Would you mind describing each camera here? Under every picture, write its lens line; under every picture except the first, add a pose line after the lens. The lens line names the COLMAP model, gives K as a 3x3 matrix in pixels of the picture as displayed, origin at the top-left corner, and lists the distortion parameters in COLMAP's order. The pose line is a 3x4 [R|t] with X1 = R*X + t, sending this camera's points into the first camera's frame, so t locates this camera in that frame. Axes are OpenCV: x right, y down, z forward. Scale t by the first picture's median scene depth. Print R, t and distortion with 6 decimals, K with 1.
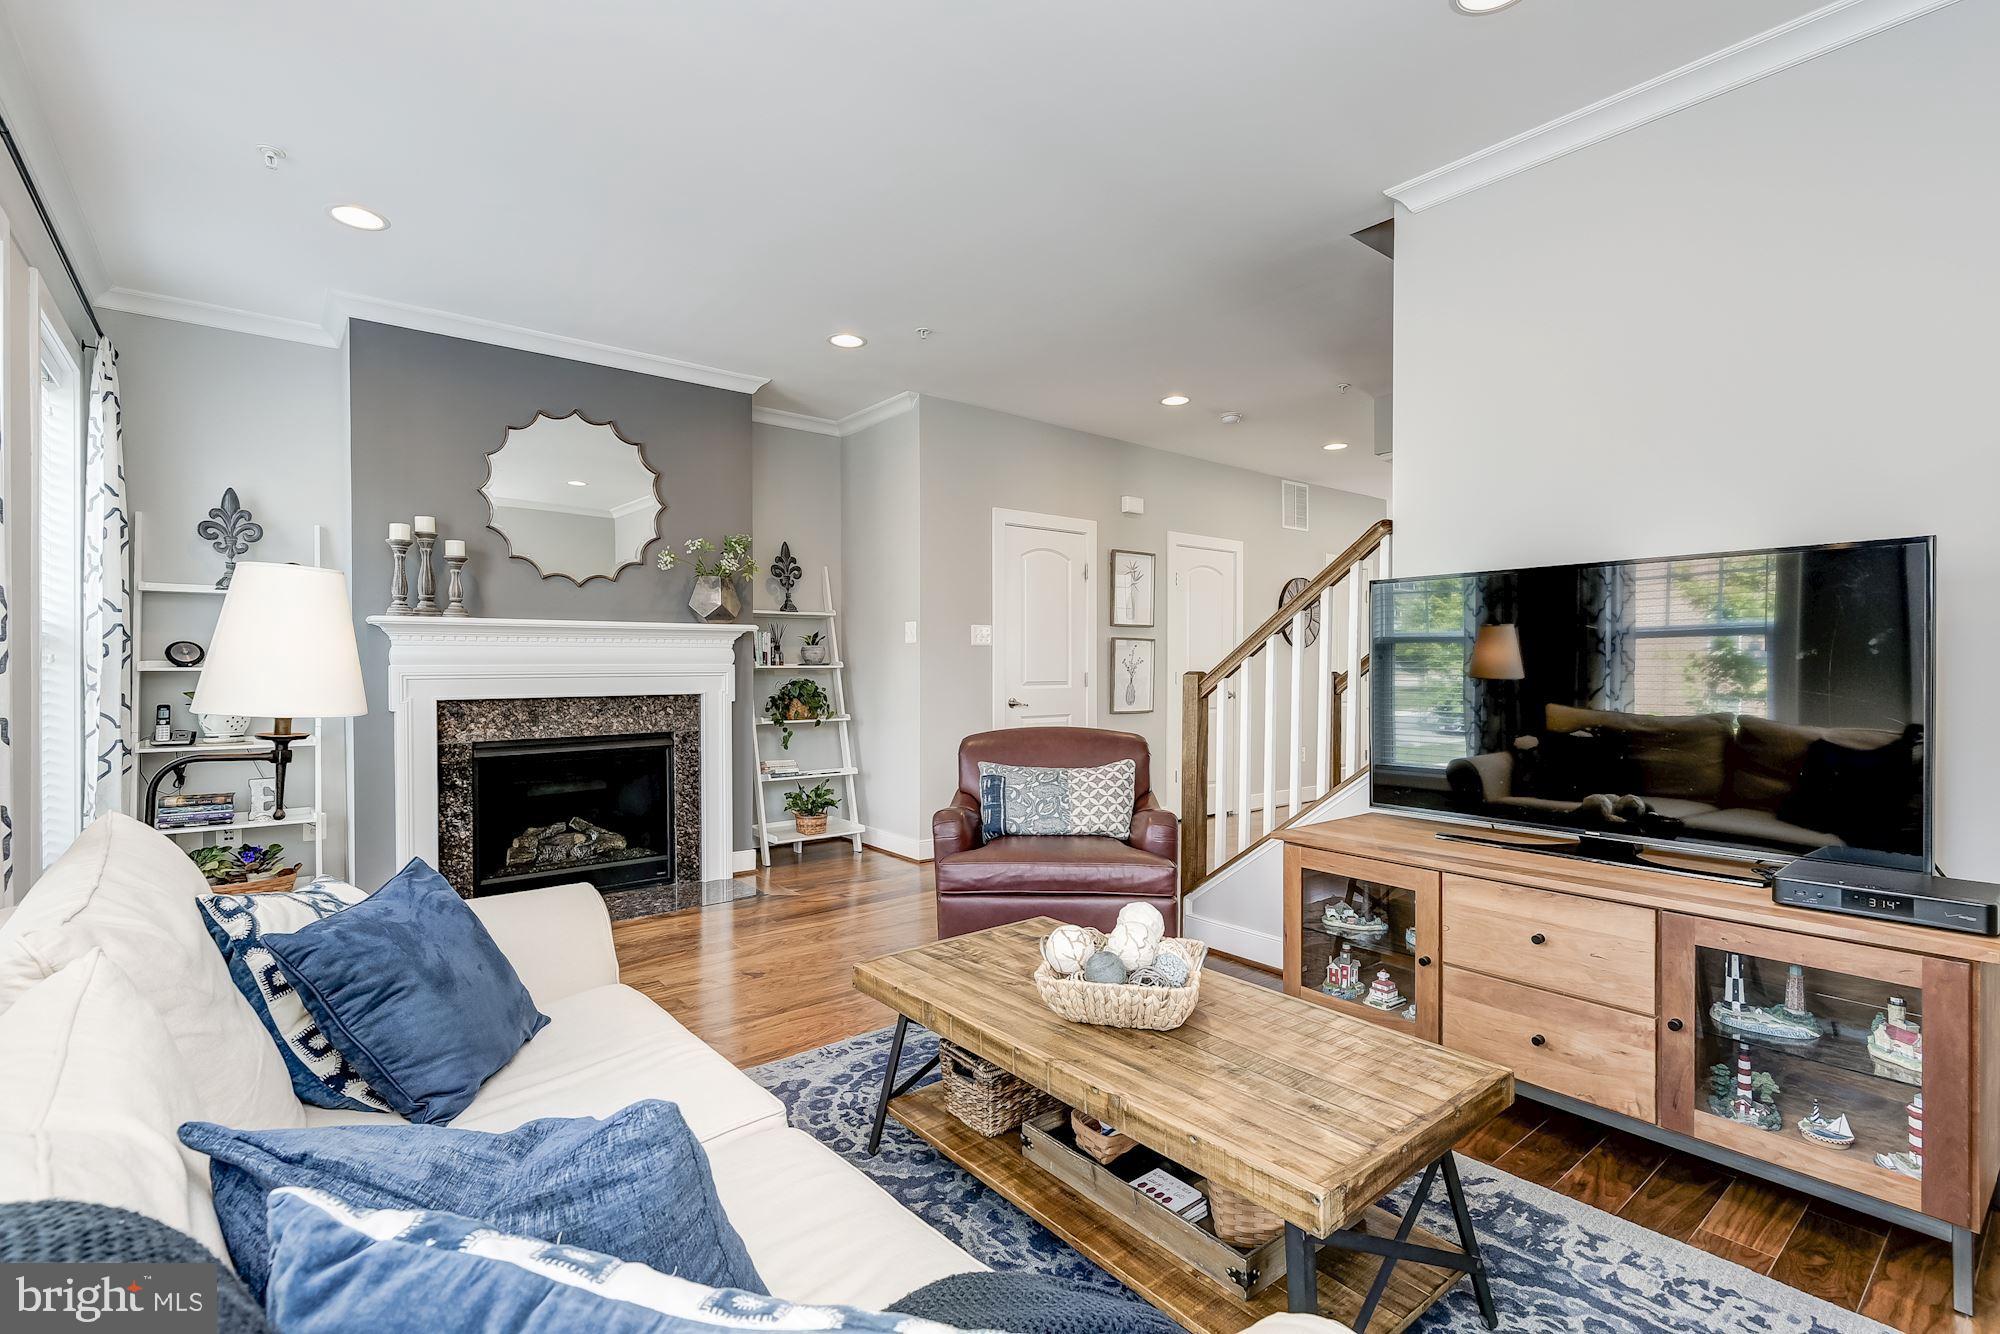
lens RADIAL K [[910.1, 0, 984.9], [0, 910.1, 666.2], [0, 0, 1]] dist [0.017512, -0.008644]
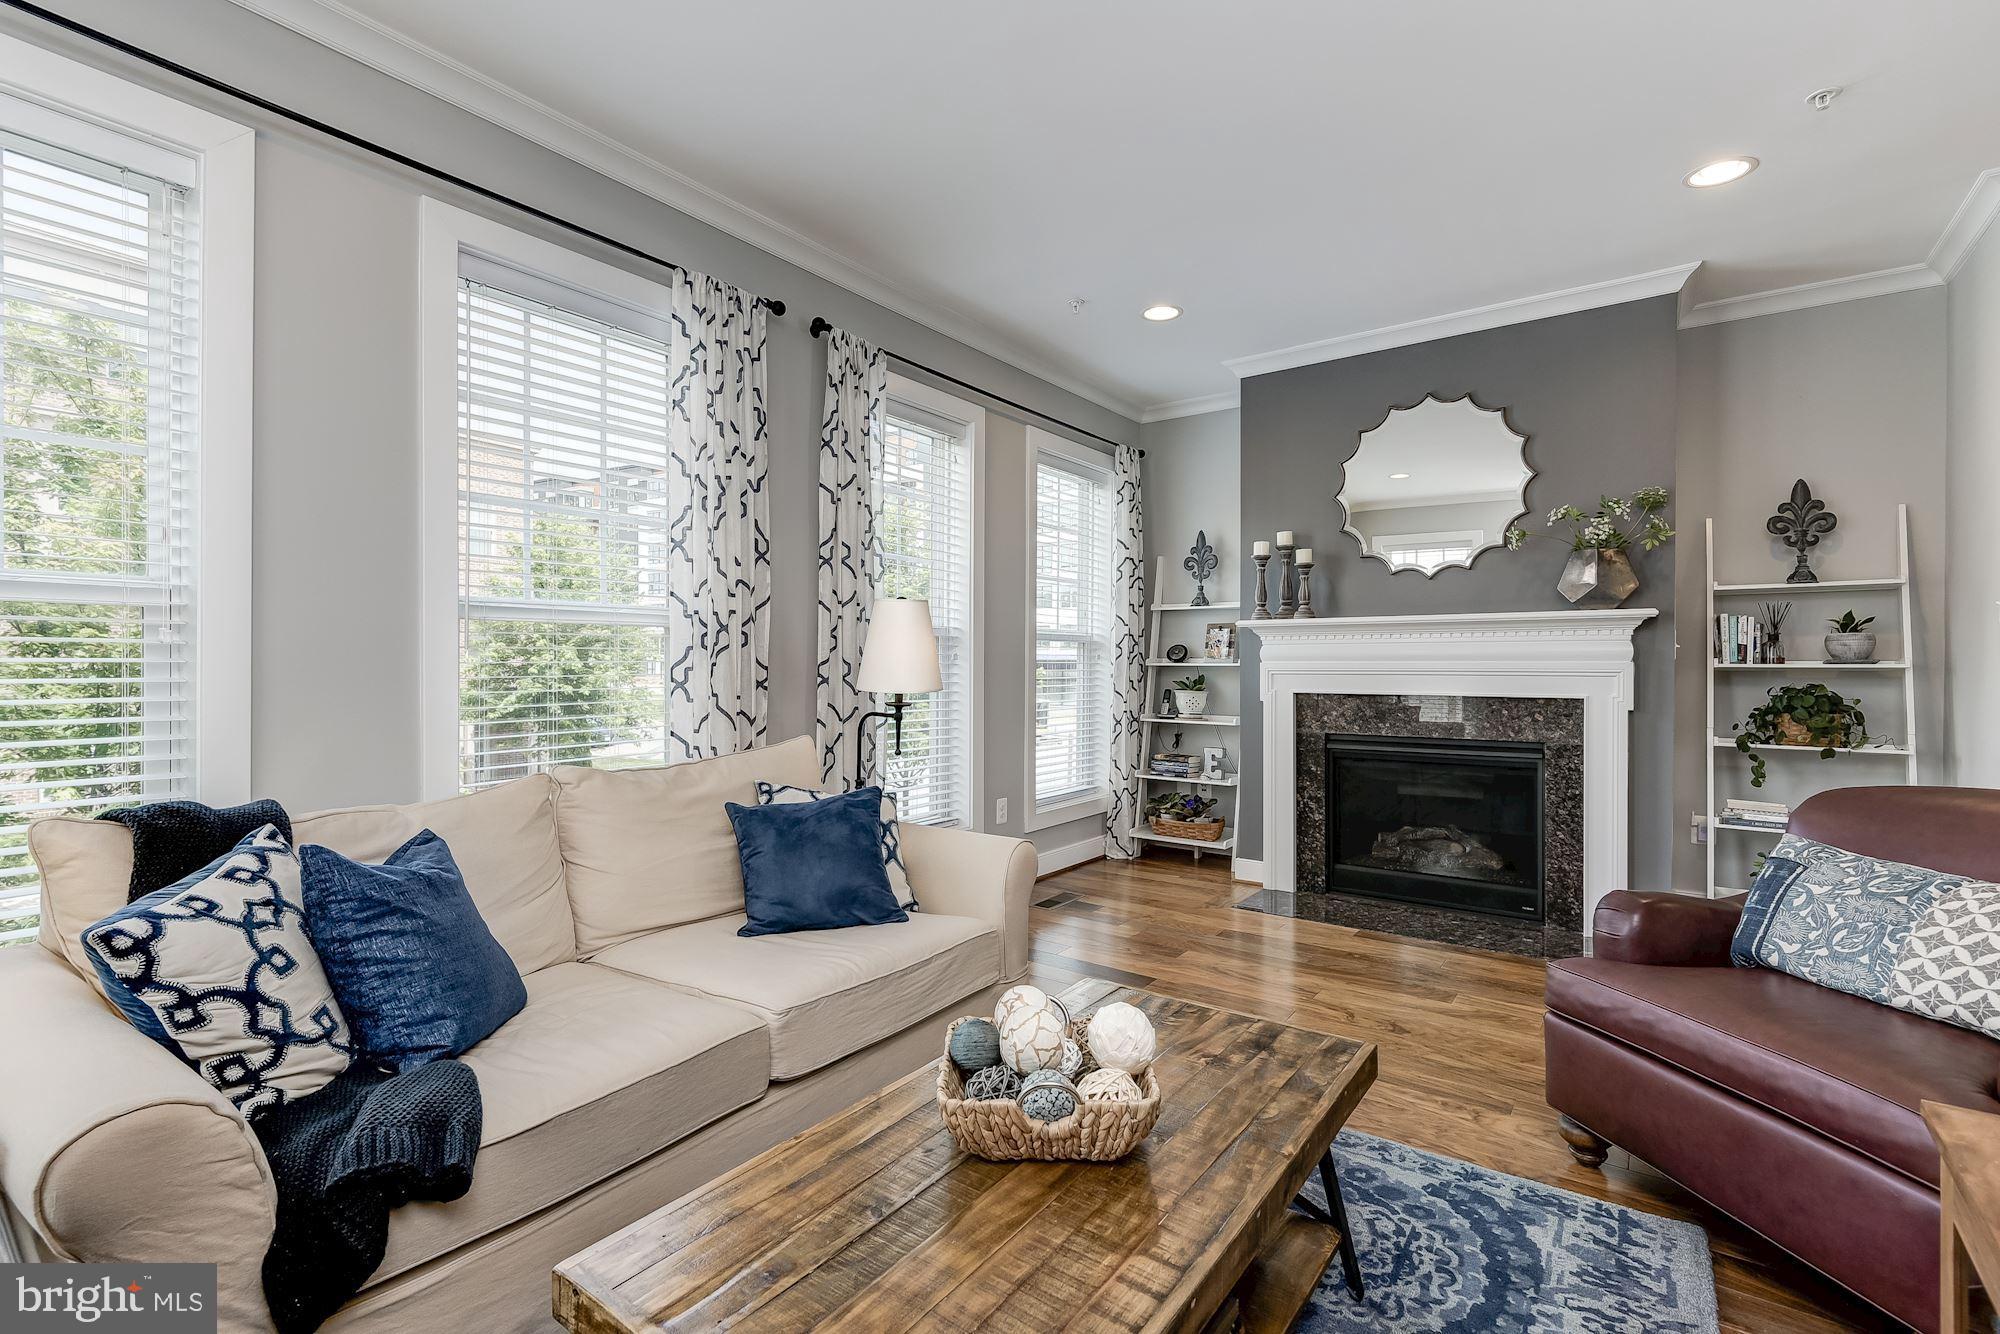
lens RADIAL K [[910.1, 0, 984.9], [0, 910.1, 666.2], [0, 0, 1]] dist [0.017512, -0.008644]
pose [[0.257601, 0.006765, -0.966228, 0.375081], [-0.004360, 0.999973, 0.005839, -0.000700], [0.966242, 0.002709, 0.257624, 0.331044]]
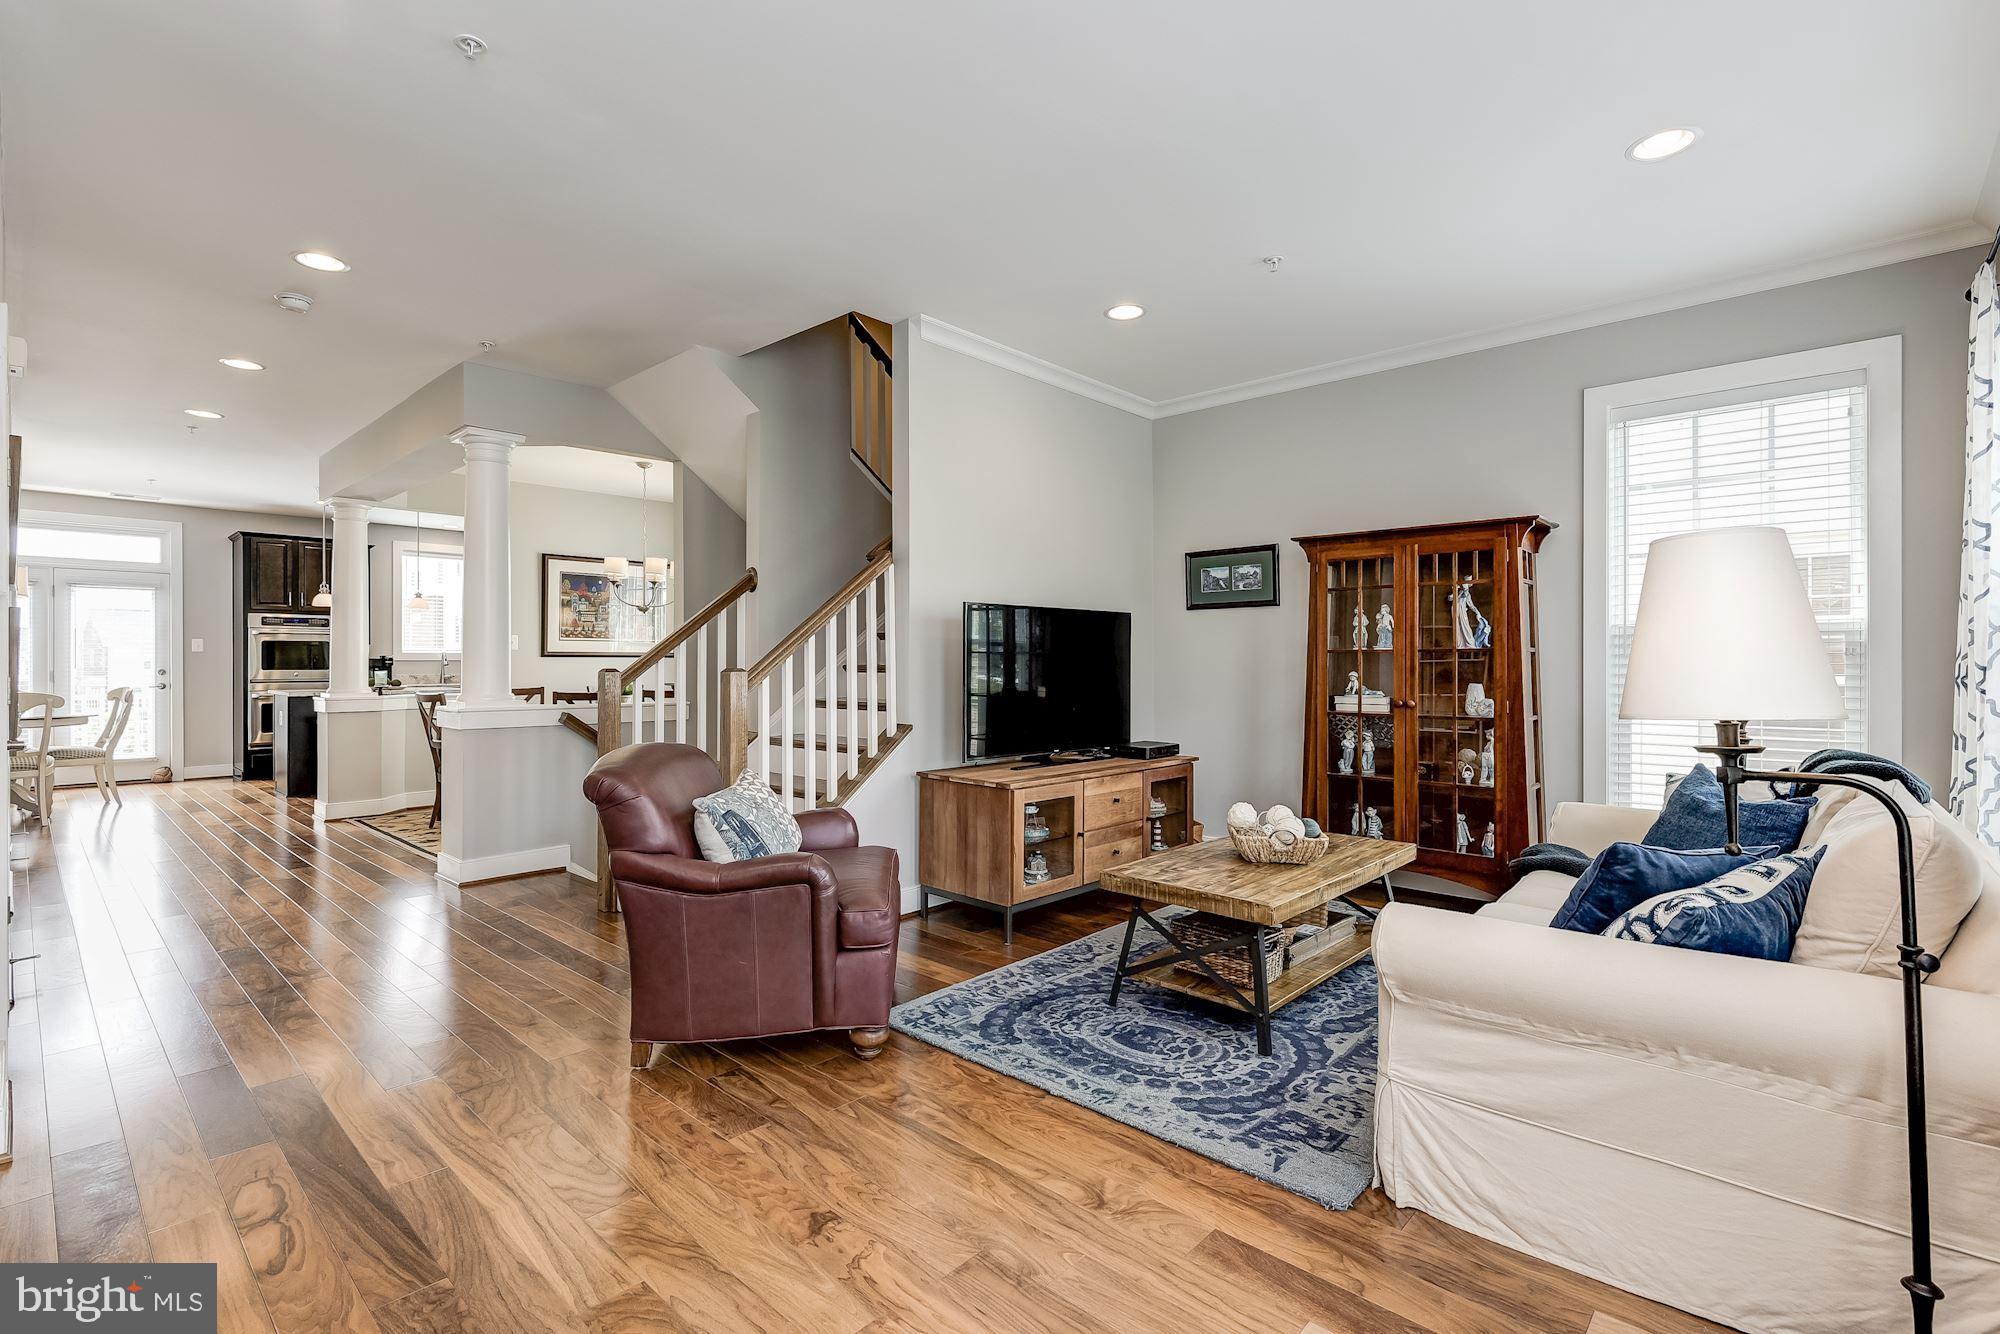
lens RADIAL K [[910.1, 0, 984.9], [0, 910.1, 666.2], [0, 0, 1]] dist [0.017512, -0.008644]
pose [[-0.152471, 0.001470, 0.988307, -0.649292], [0.003314, 0.999994, -0.000977, 0.005412], [-0.988302, 0.003126, -0.152475, 0.792477]]
